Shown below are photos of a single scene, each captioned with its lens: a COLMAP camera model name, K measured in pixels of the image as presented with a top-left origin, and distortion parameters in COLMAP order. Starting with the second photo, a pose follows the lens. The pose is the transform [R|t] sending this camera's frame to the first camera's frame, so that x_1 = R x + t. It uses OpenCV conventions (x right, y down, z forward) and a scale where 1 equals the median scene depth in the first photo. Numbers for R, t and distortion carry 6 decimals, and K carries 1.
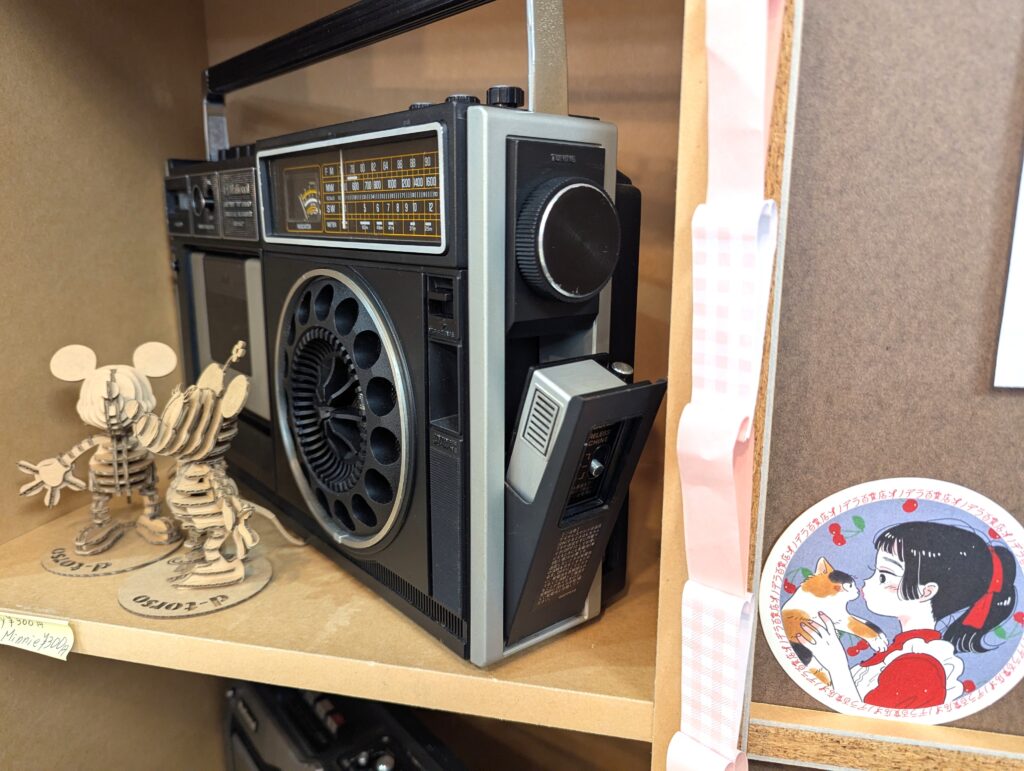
lens RADIAL K [[732.0, 0, 512.0], [0, 732.0, 385.5], [0, 0, 1]] dist [0.001385, -0.005066]
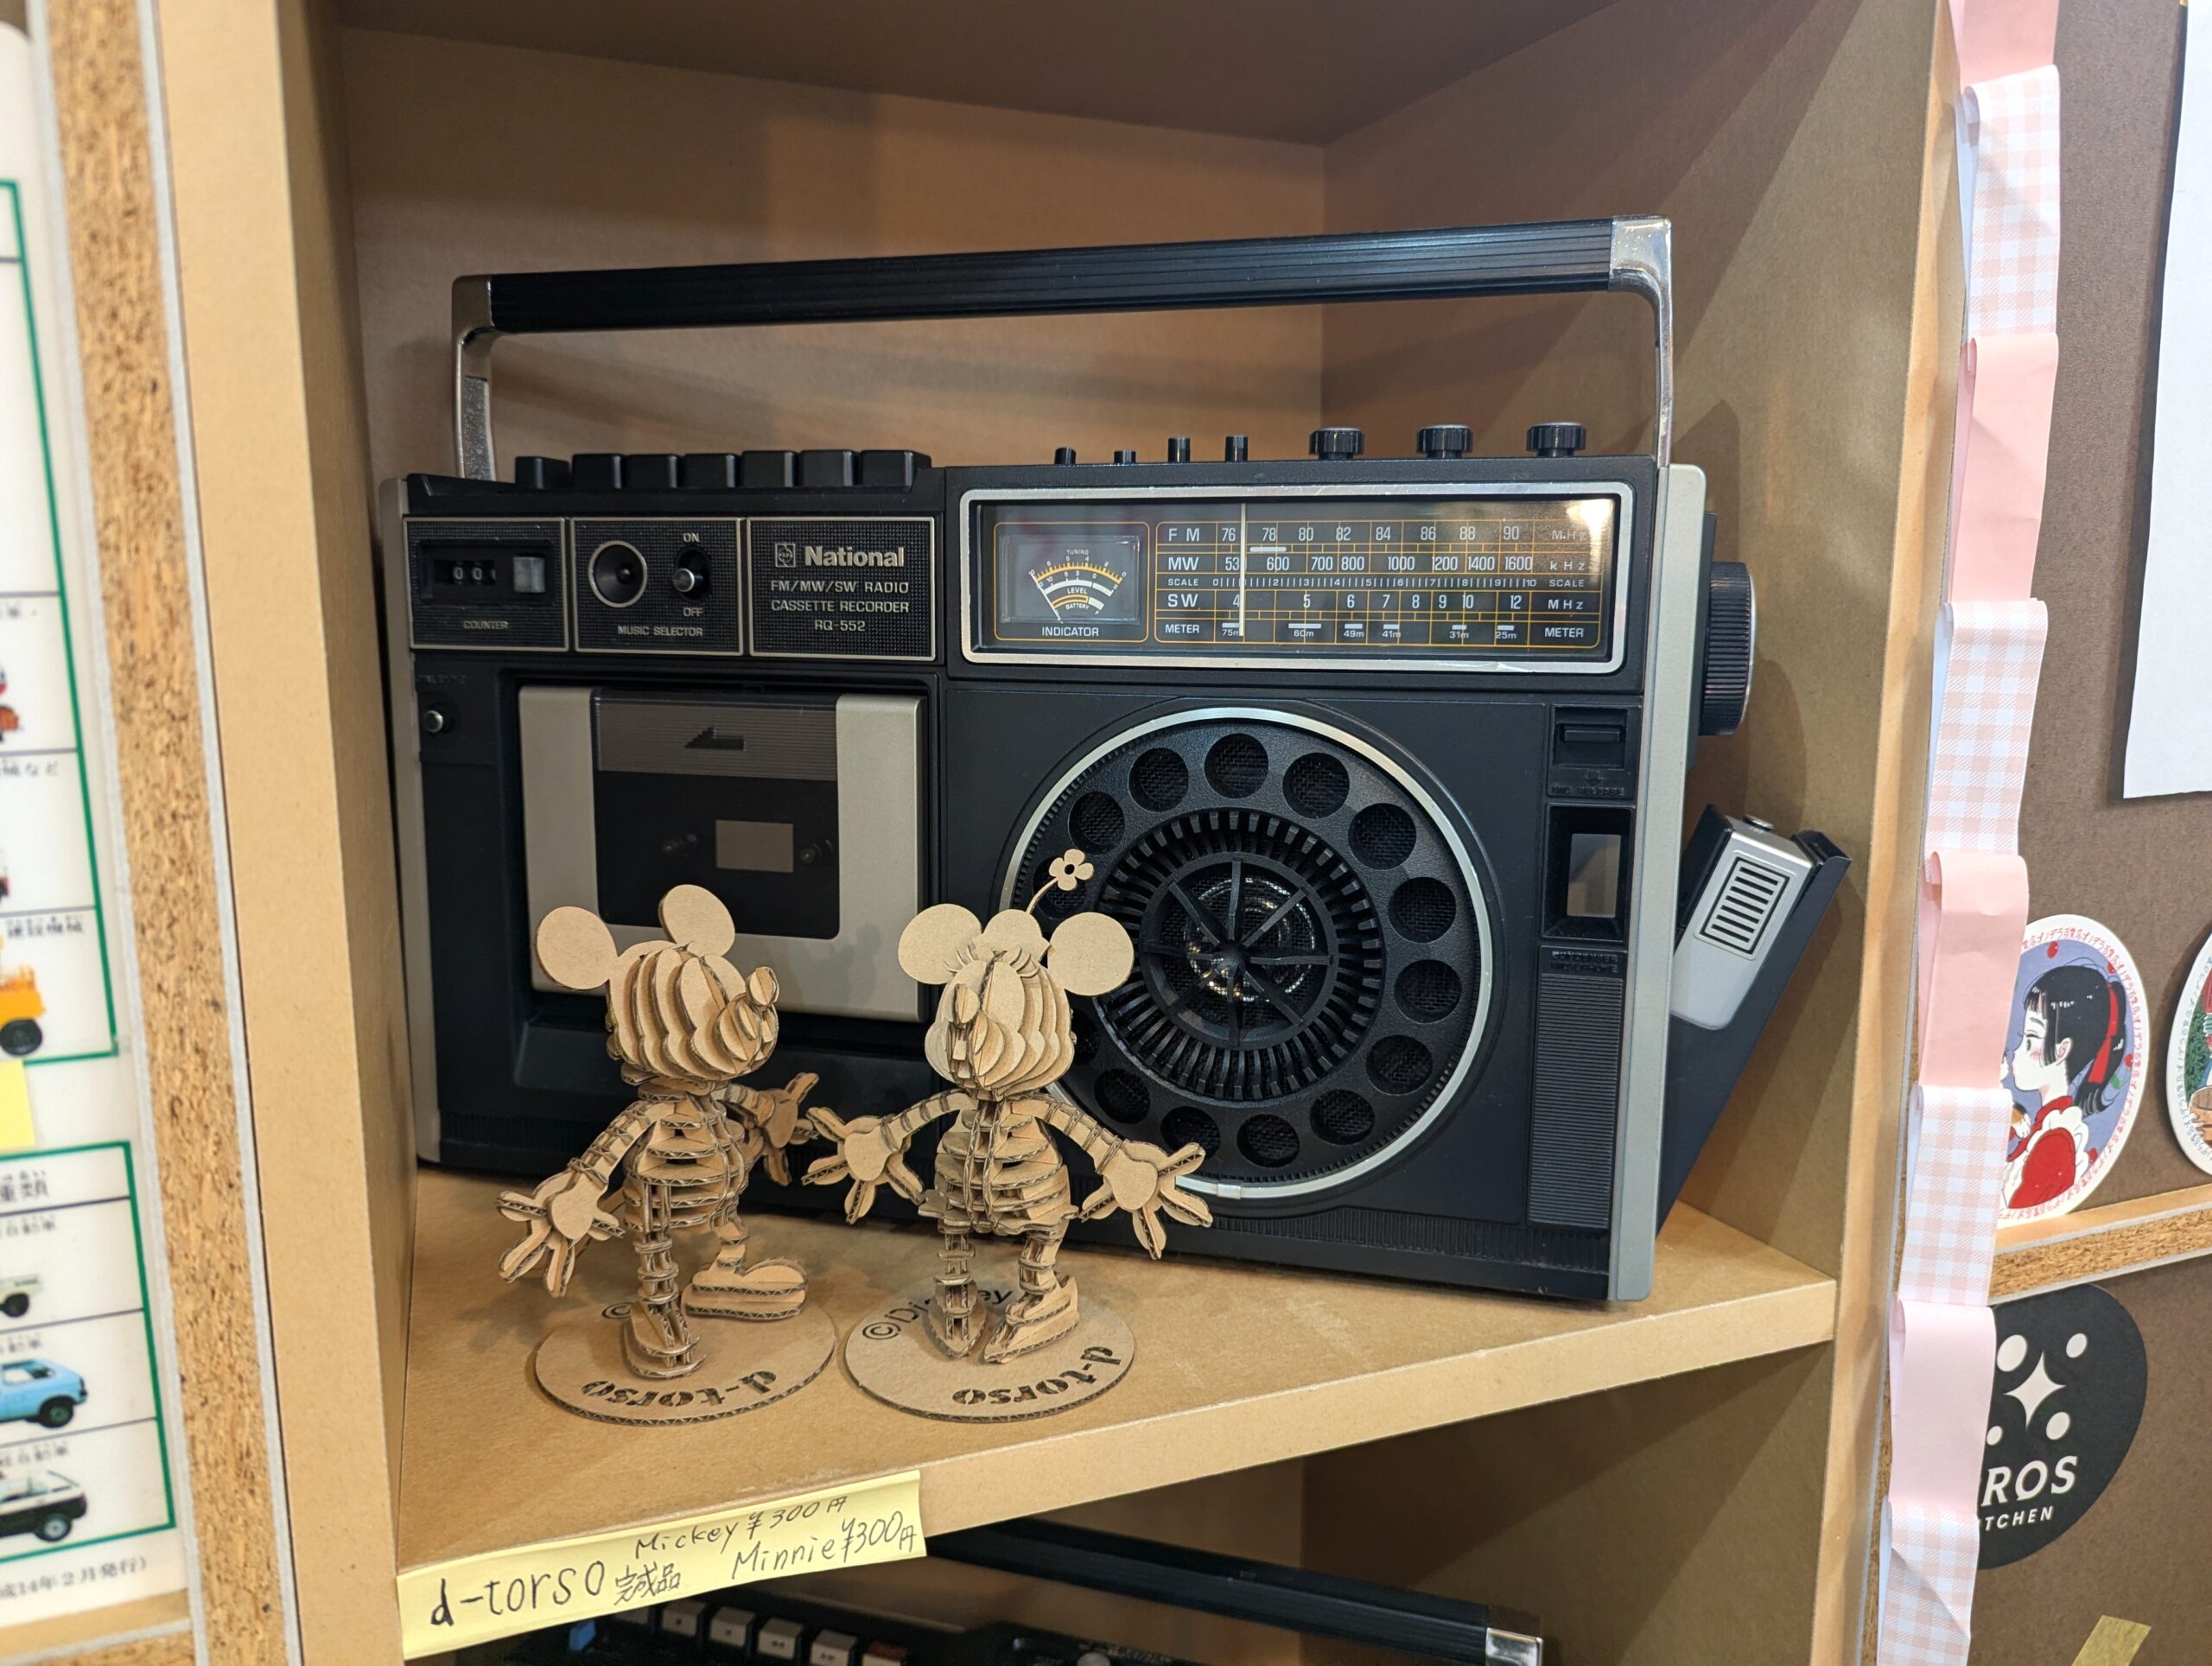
lens RADIAL K [[1520.6, 0, 1106.0], [0, 1520.6, 833.0], [0, 0, 1]] dist [0.002779, -0.003191]
pose [[0.835319, -0.089376, 0.542452, -1.189946], [0.123047, 0.992060, -0.026025, -0.052963], [-0.535818, 0.088486, 0.839684, 0.089384]]
